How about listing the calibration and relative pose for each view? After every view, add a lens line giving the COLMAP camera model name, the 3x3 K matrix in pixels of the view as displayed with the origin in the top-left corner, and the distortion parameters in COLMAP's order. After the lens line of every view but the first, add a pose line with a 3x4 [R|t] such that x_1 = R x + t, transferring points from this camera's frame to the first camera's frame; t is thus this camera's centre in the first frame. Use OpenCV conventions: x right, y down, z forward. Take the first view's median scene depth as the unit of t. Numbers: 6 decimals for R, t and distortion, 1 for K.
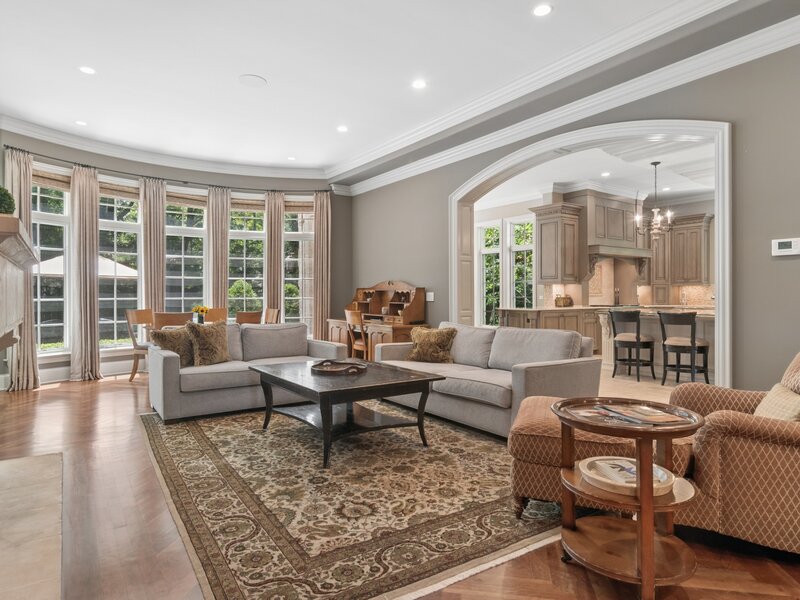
lens RADIAL K [[481.3, 0, 396.0], [0, 481.3, 296.2], [0, 0, 1]] dist [-0.004720, 0.005454]
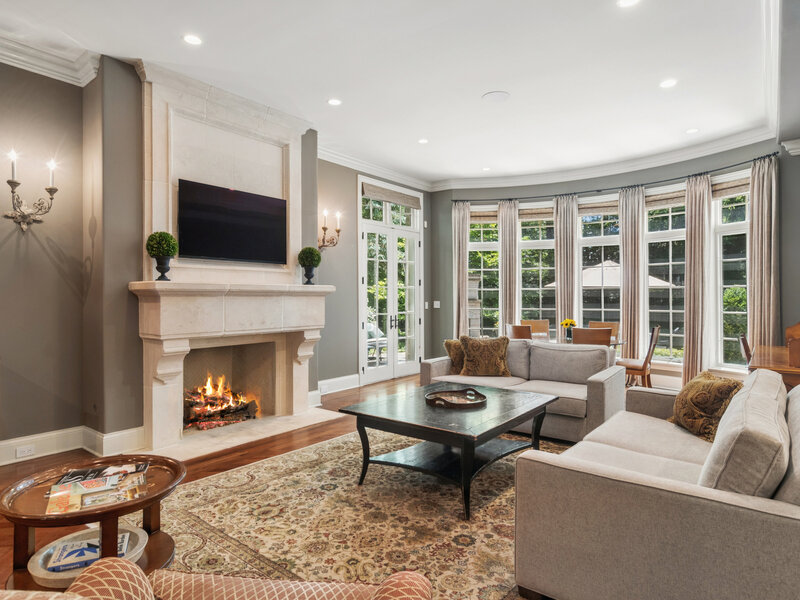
lens RADIAL K [[481.3, 0, 396.4], [0, 481.3, 298.7], [0, 0, 1]] dist [-0.004720, 0.005454]
pose [[0.299098, 0.003402, -0.954216, 0.419036], [-0.000307, 0.999994, 0.003469, -0.024982], [0.954222, -0.000745, 0.299097, 0.363310]]
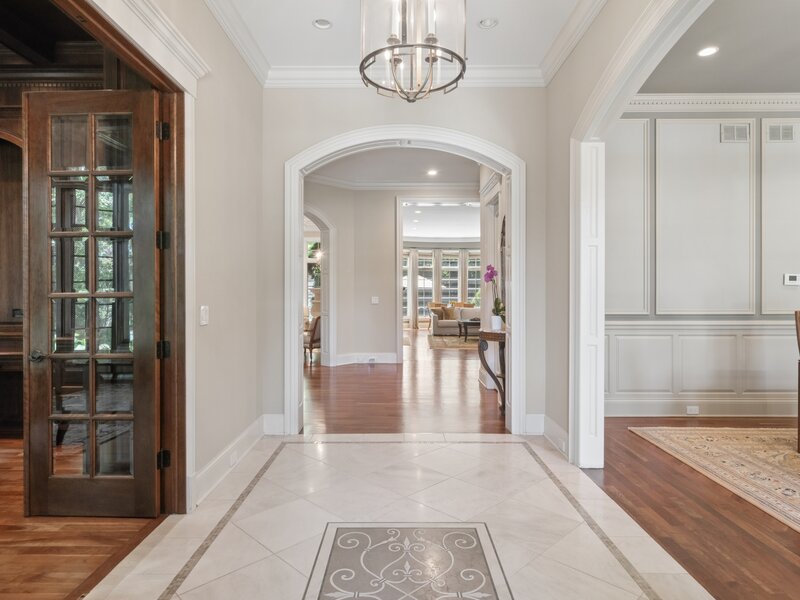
lens RADIAL K [[481.3, 0, 400.9], [0, 481.3, 293.3], [0, 0, 1]] dist [-0.004720, 0.005454]
pose [[0.825099, 0.002764, -0.564982, 0.775909], [-0.003754, 0.999993, -0.000590, -0.017271], [0.564976, 0.002608, 0.825103, -1.201893]]
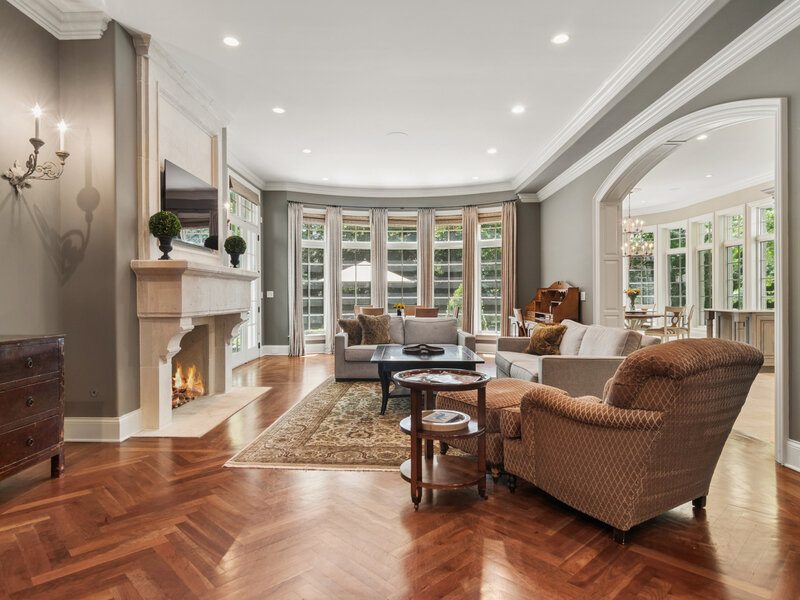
lens RADIAL K [[481.3, 0, 399.1], [0, 481.3, 300.2], [0, 0, 1]] dist [-0.004720, 0.005454]
pose [[0.815273, 0.003503, -0.579066, 0.346709], [0.001391, 0.999967, 0.008008, 0.001158], [0.579075, -0.007334, 0.815242, -0.067715]]
